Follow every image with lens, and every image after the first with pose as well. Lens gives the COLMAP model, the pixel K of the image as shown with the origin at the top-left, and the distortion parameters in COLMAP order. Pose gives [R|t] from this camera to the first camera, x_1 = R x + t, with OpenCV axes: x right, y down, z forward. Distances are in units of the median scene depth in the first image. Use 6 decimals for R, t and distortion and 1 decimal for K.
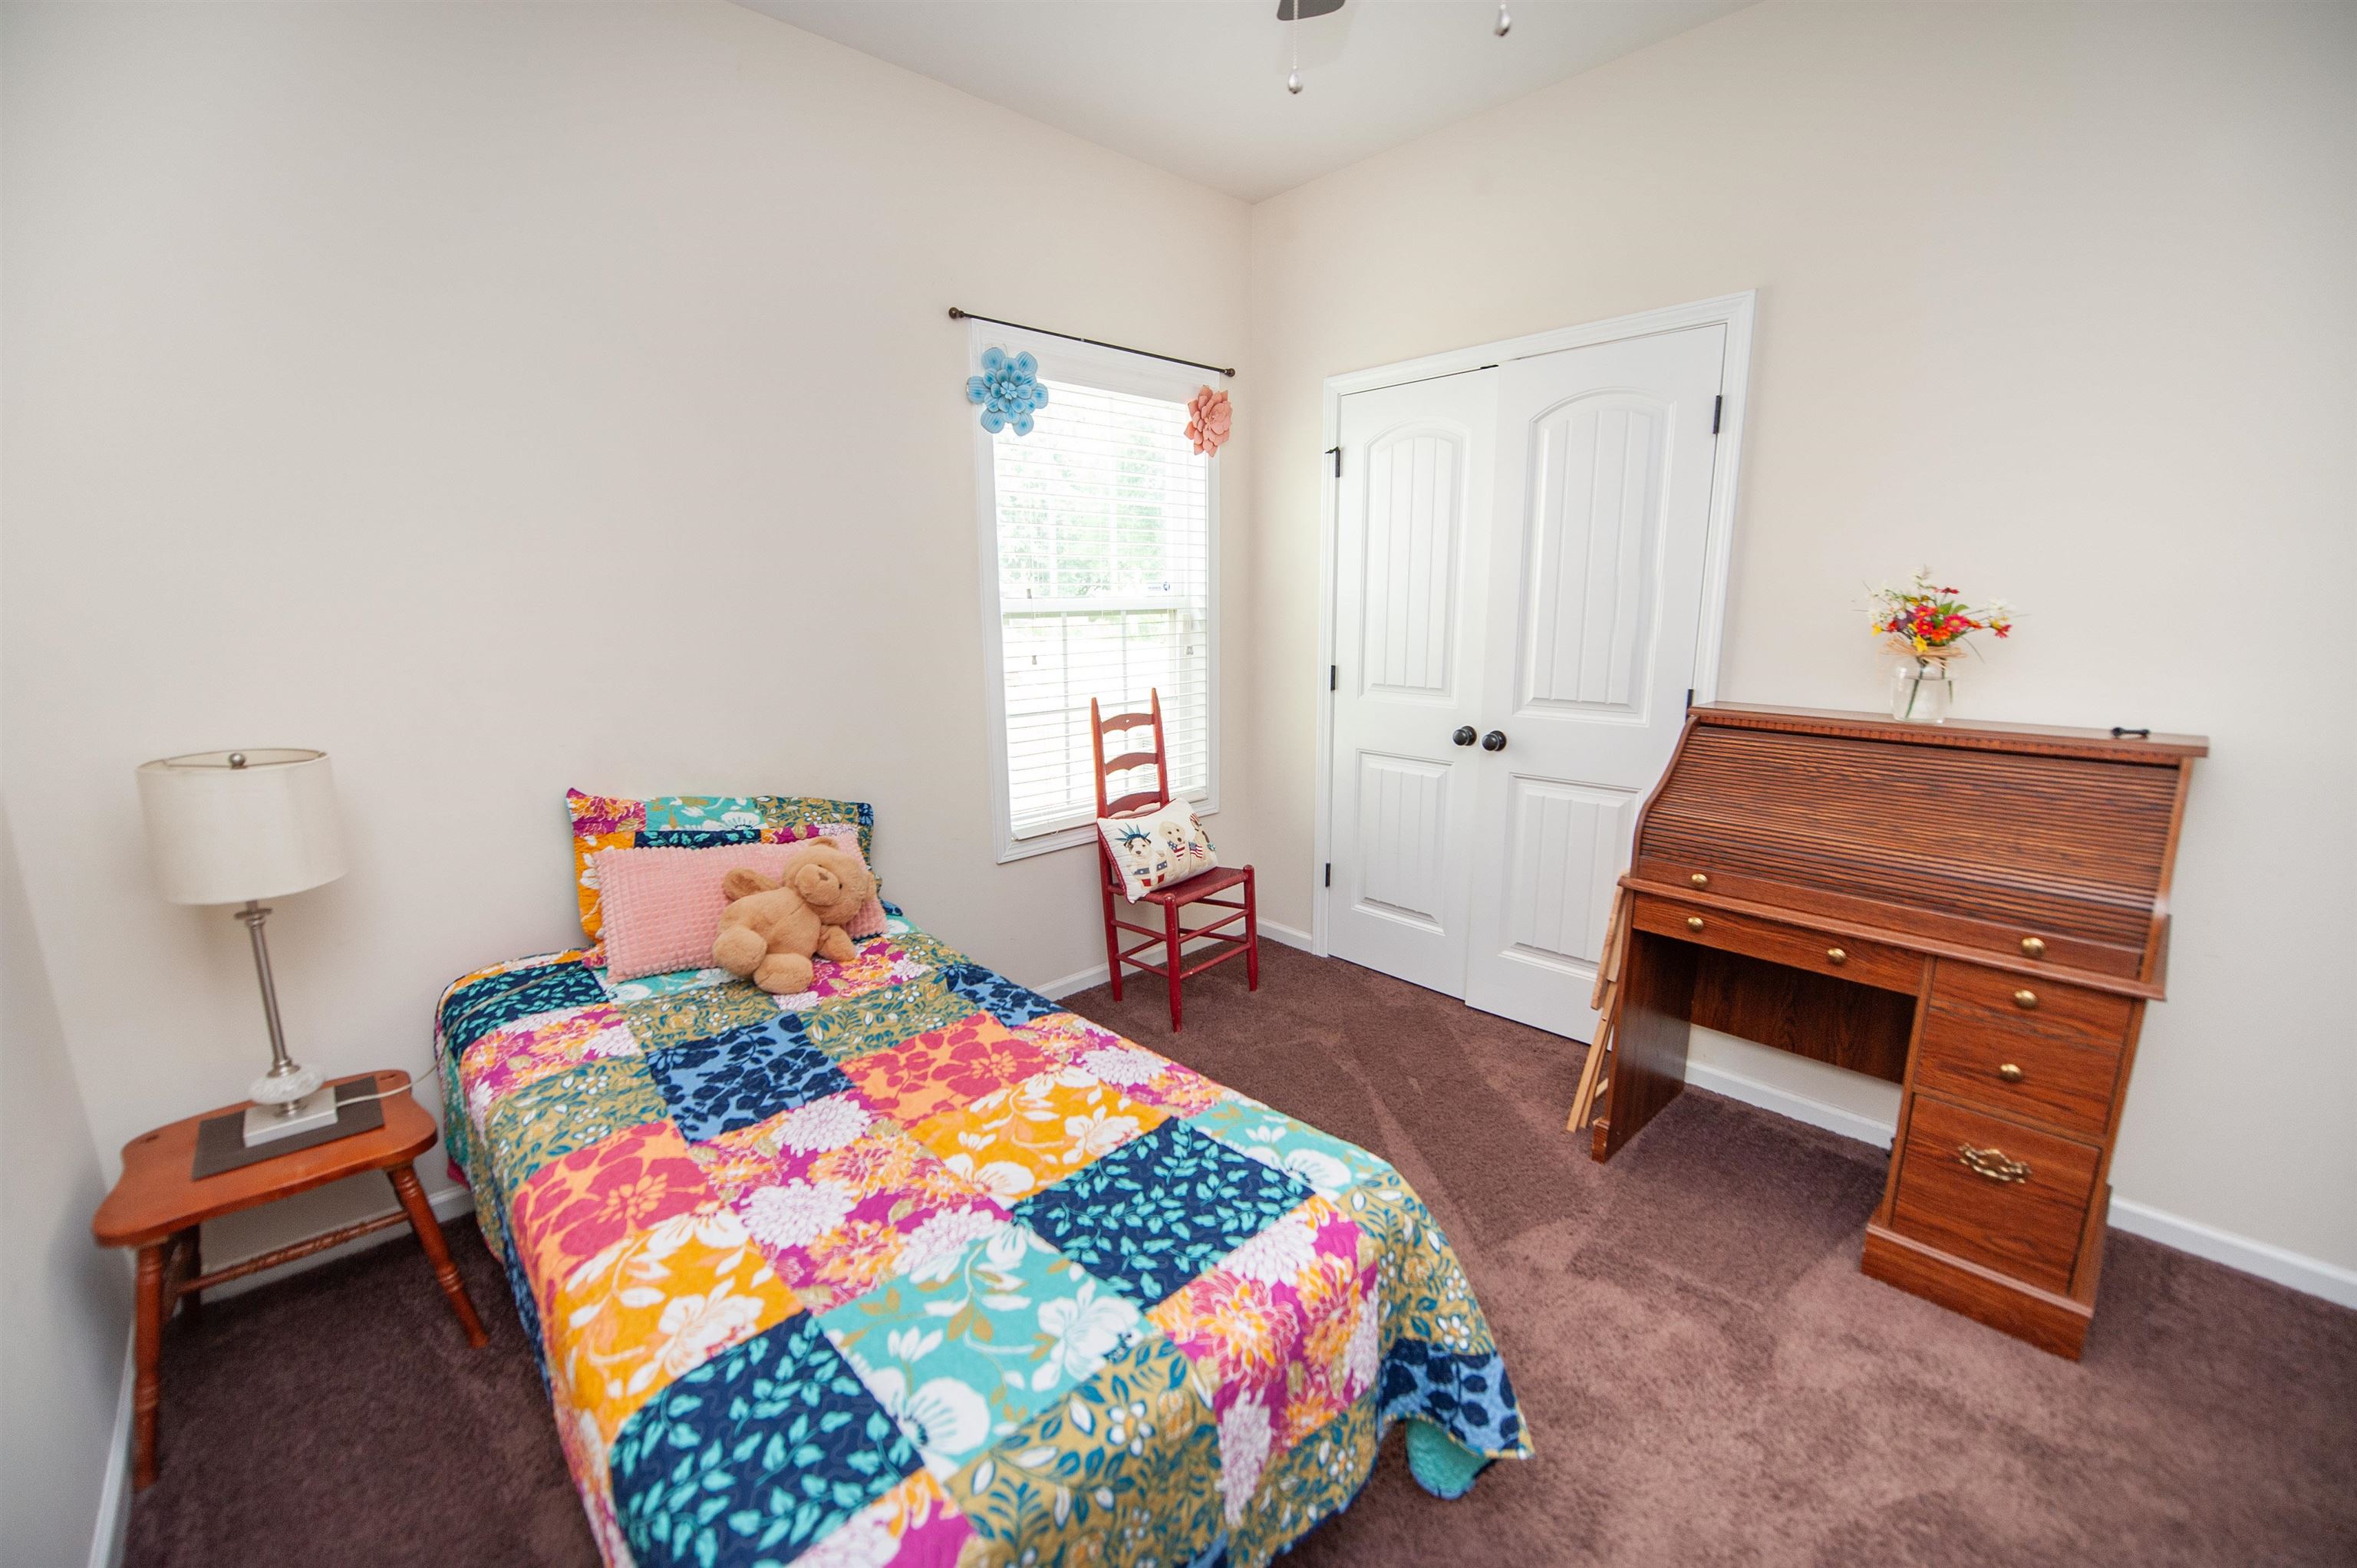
lens RADIAL K [[945.6, 0, 1180.6], [0, 945.6, 786.6], [0, 0, 1]] dist [-0.016571, -0.003593]
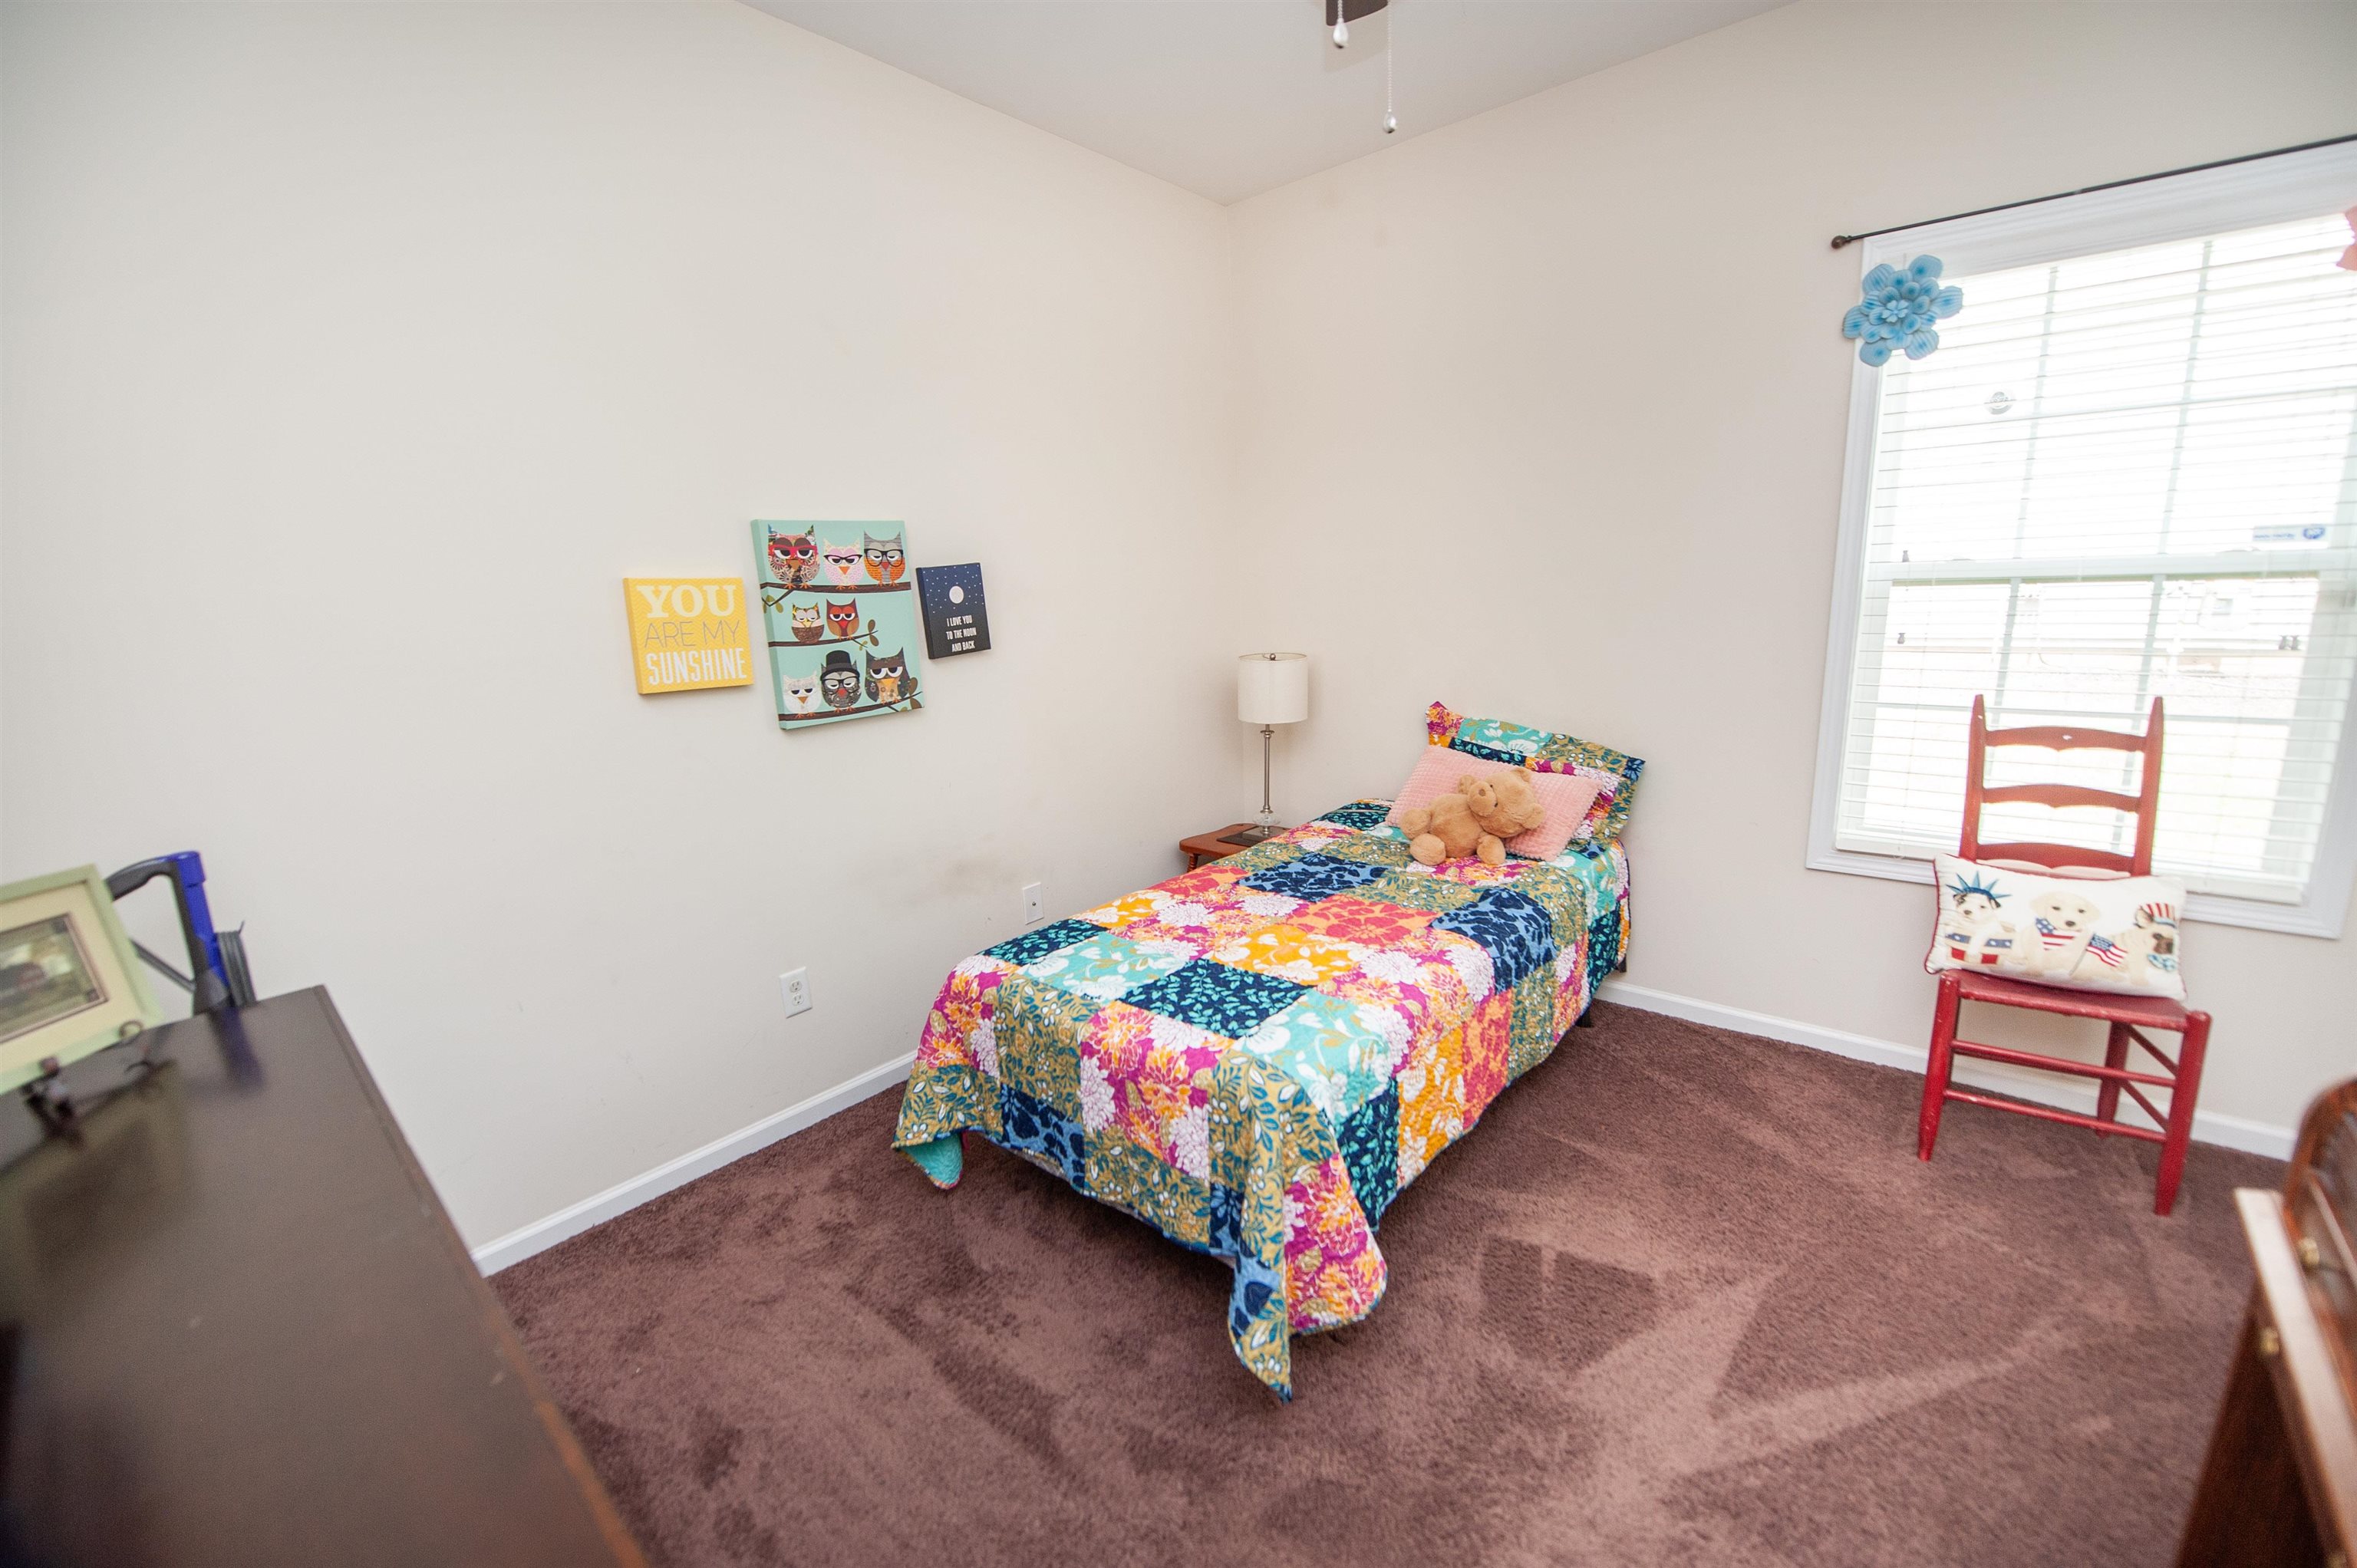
lens RADIAL K [[945.6, 0, 1180.6], [0, 945.6, 786.6], [0, 0, 1]] dist [-0.016571, -0.003593]
pose [[0.097728, 0.208484, -0.973131, 1.047603], [-0.161858, 0.968123, 0.191156, -0.115100], [0.981963, 0.138827, 0.128357, 0.552927]]
